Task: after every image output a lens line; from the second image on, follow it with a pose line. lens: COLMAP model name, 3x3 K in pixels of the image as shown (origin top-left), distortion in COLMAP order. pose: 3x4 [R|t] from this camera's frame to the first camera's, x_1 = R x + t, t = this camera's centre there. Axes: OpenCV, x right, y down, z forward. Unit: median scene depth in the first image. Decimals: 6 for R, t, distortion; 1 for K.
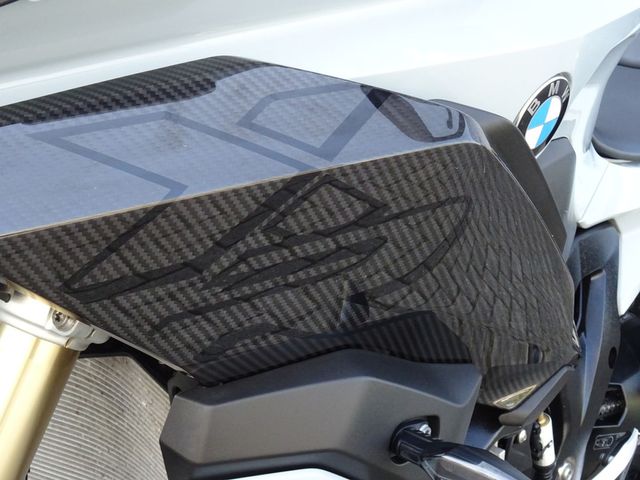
lens RADIAL K [[1001.0, 0, 320.0], [0, 1001.0, 240.0], [0, 0, 1]] dist [0.003305, 0.009342]
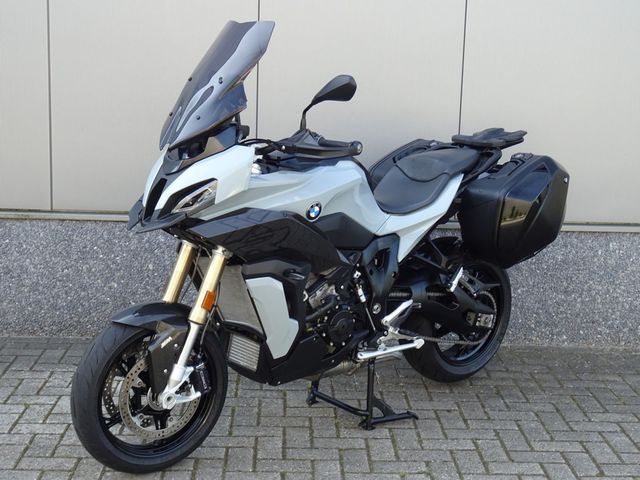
lens RADIAL K [[1001.0, 0, 320.0], [0, 1001.0, 240.0], [0, 0, 1]] dist [0.003305, 0.009342]
pose [[0.969420, -0.081312, -0.231544, 1.642011], [0.061729, 0.993972, -0.090607, 0.565992], [0.237516, 0.073544, 0.968596, -4.532946]]
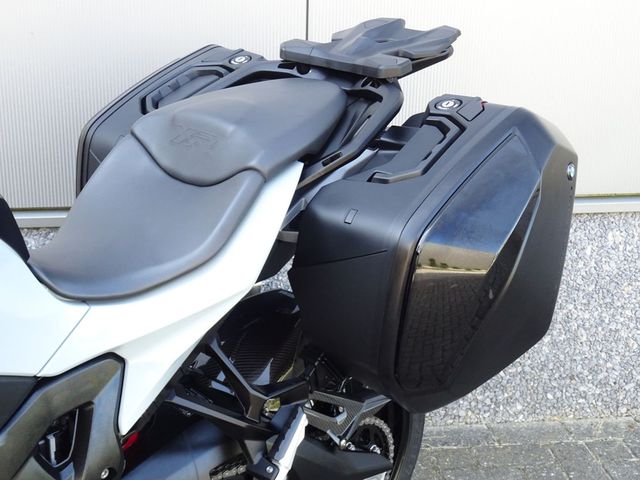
lens RADIAL K [[1001.0, 0, 320.0], [0, 1001.0, 240.0], [0, 0, 1]] dist [0.003305, 0.009342]
pose [[0.986675, -0.085886, -0.138189, 1.423481], [0.097058, 0.992355, 0.076234, -0.432457], [0.130585, -0.088631, 0.987468, -0.243711]]
